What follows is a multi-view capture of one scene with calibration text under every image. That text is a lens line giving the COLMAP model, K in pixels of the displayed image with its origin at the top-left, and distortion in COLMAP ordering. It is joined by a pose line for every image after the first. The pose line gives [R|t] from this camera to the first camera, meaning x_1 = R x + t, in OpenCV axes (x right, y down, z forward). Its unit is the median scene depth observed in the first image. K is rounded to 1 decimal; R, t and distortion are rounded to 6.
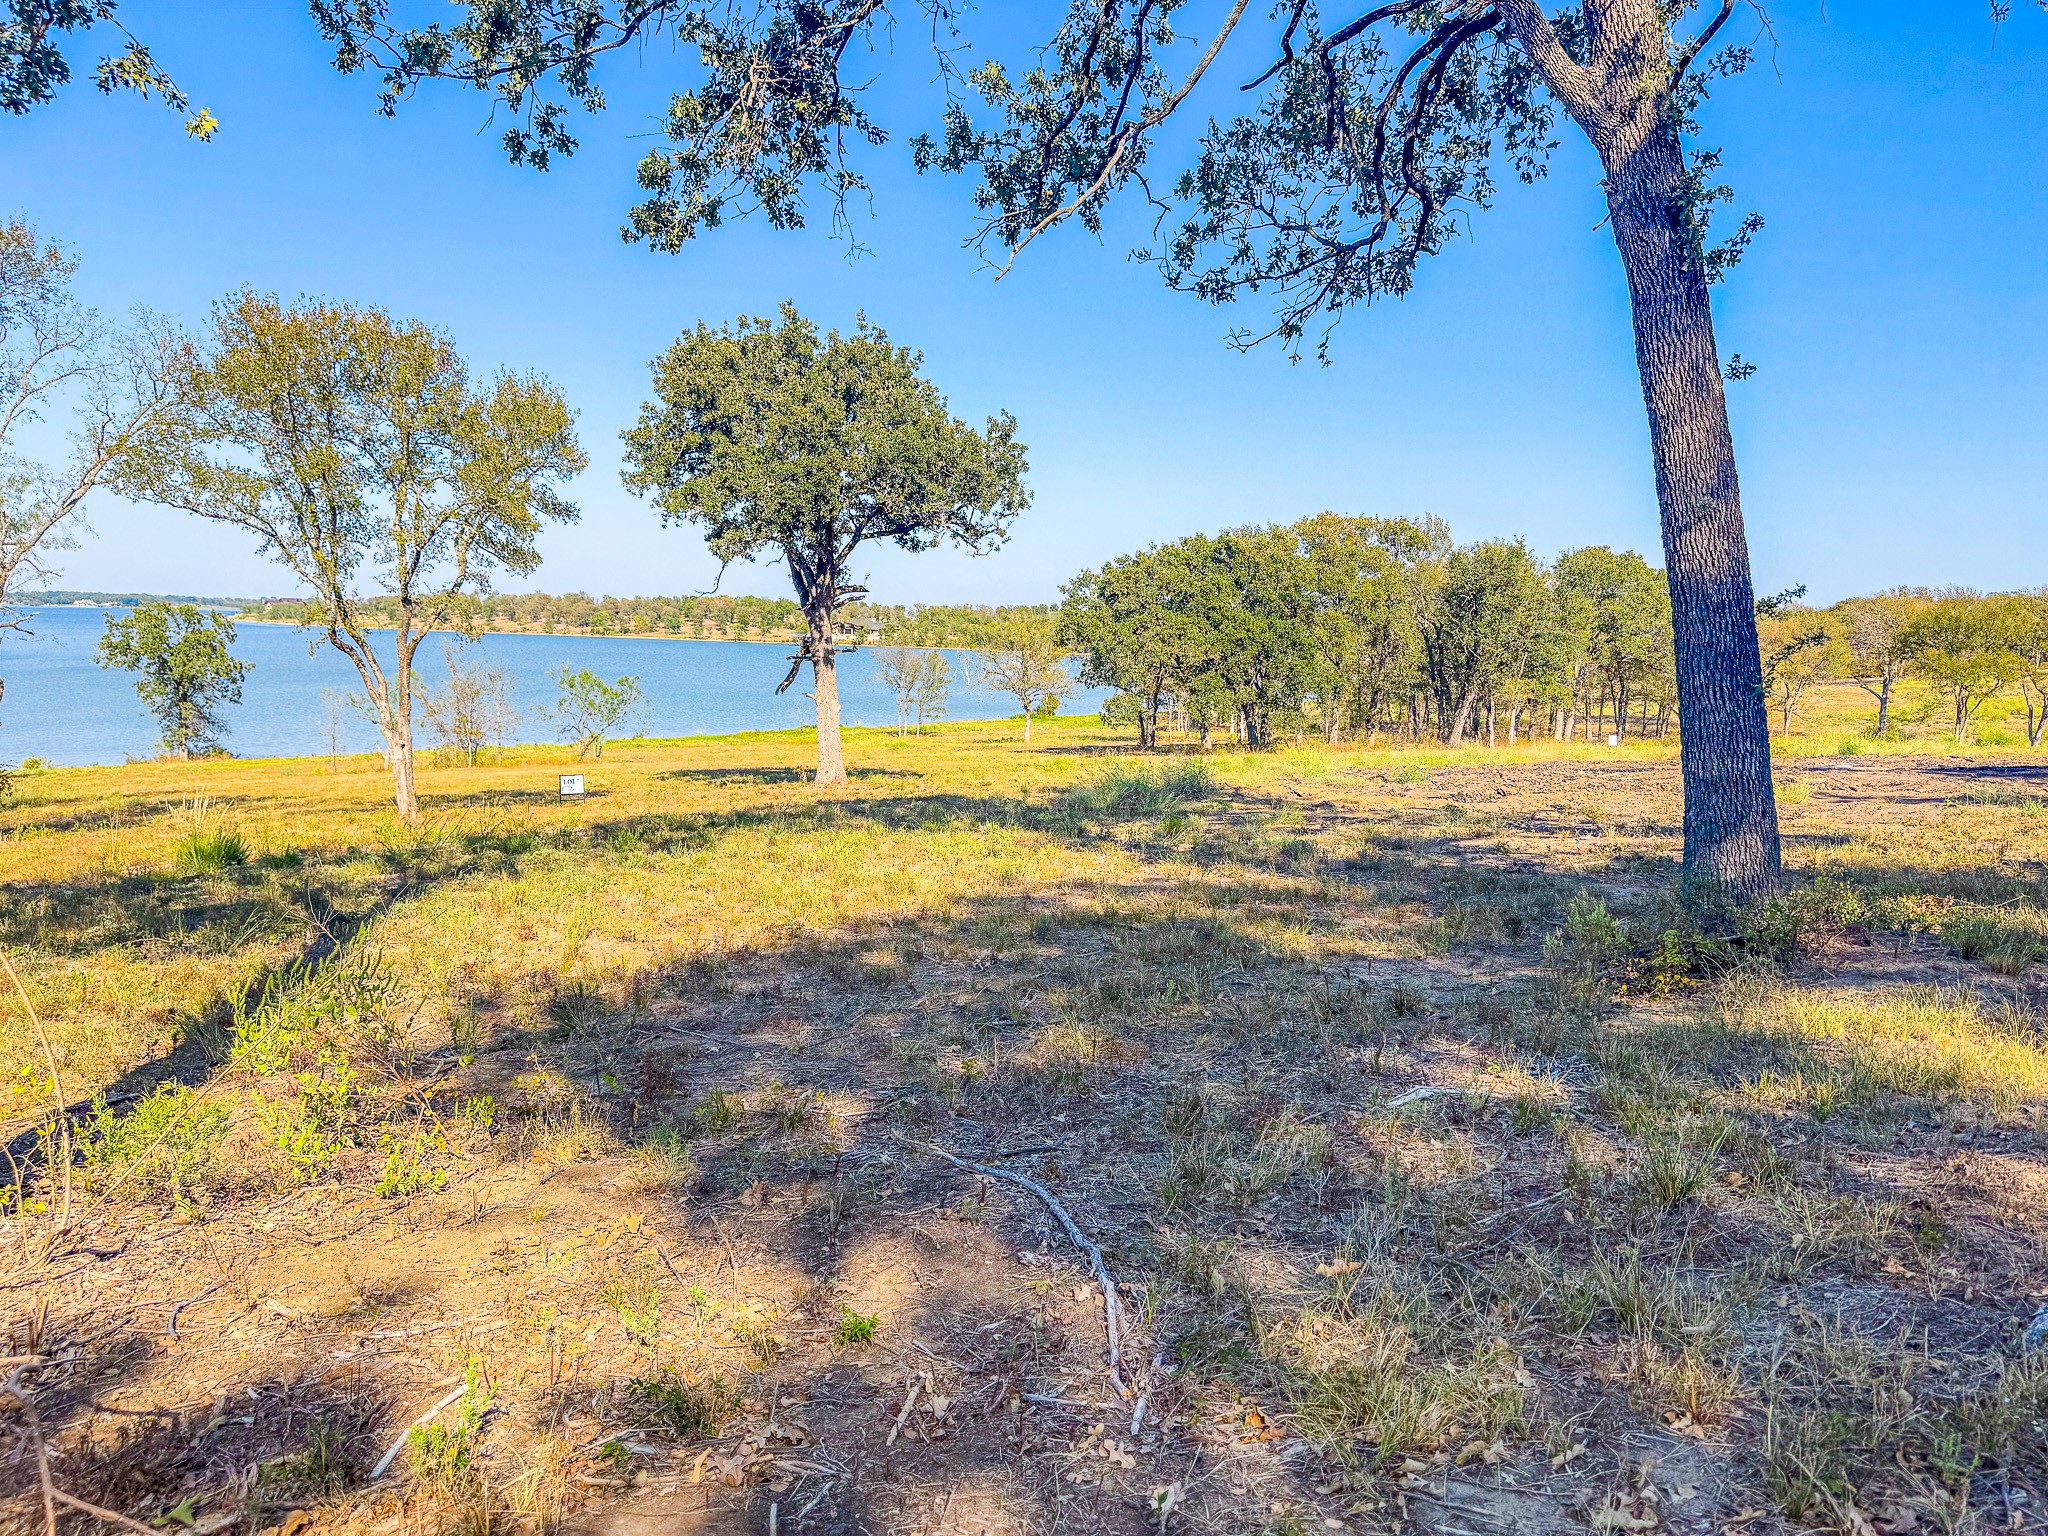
lens RADIAL K [[1500.1, 0, 1002.3], [0, 1500.1, 760.1], [0, 0, 1]] dist [0.036576, -0.050049]
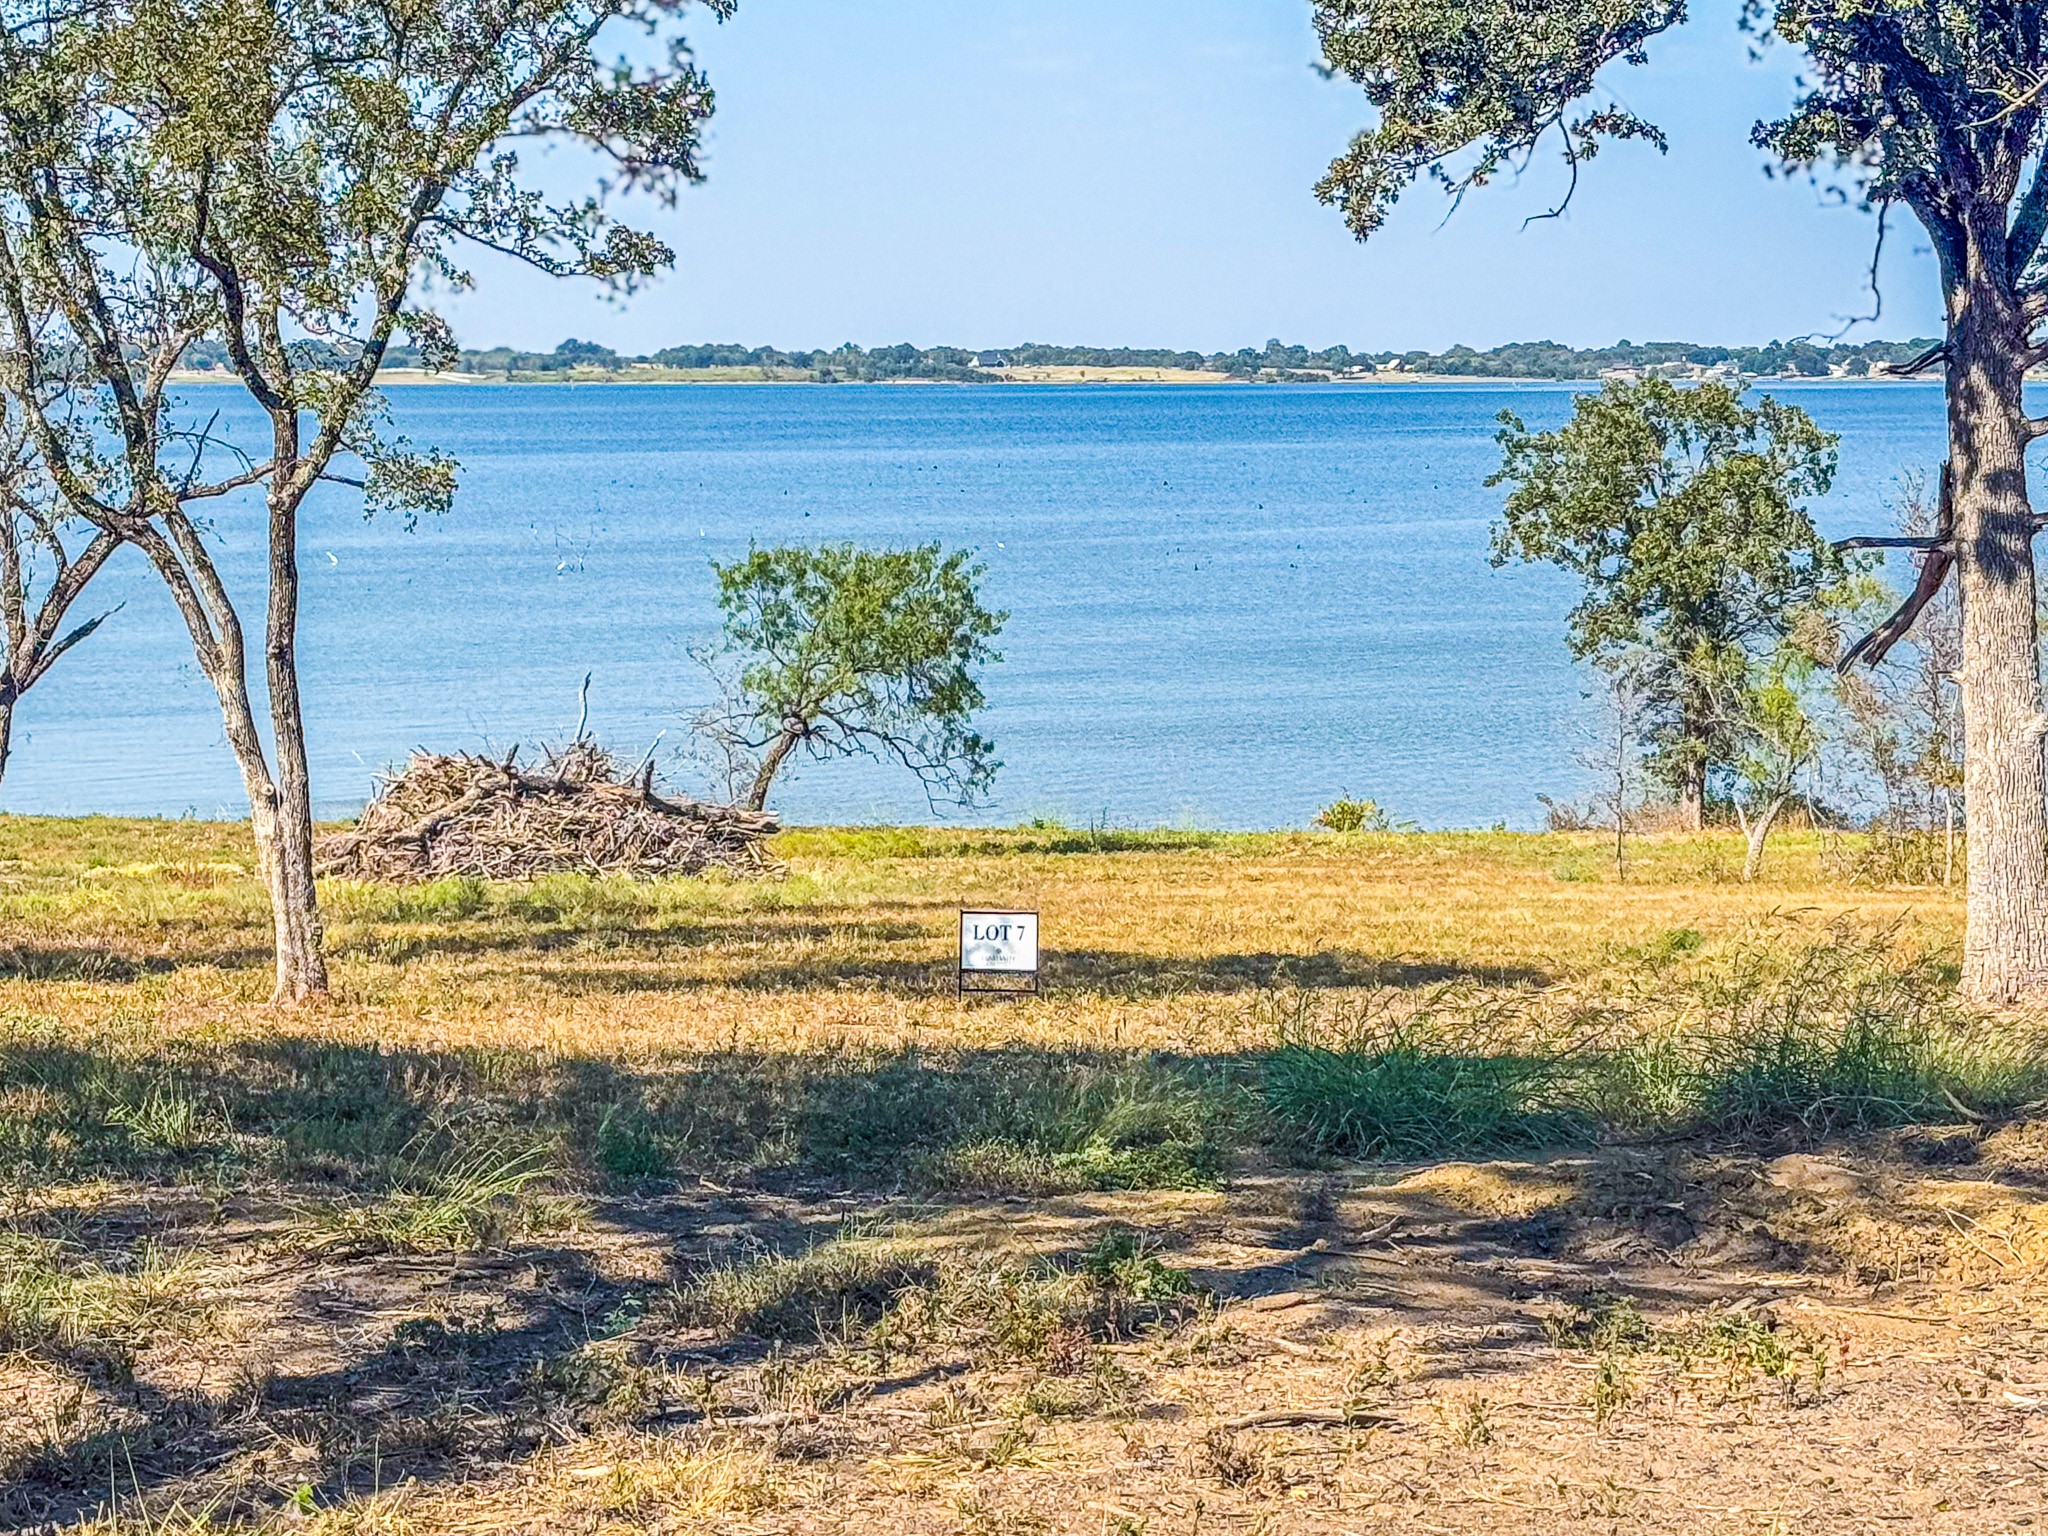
lens RADIAL K [[4916.3, 0, 942.0], [0, 4916.3, 762.9], [0, 0, 1]] dist [0.037218, 0.000000]
pose [[0.636346, 0.032661, -0.770712, 0.451223], [-0.046423, 0.998914, 0.004002, -0.023162], [0.770006, 0.033232, 0.637171, 0.281486]]
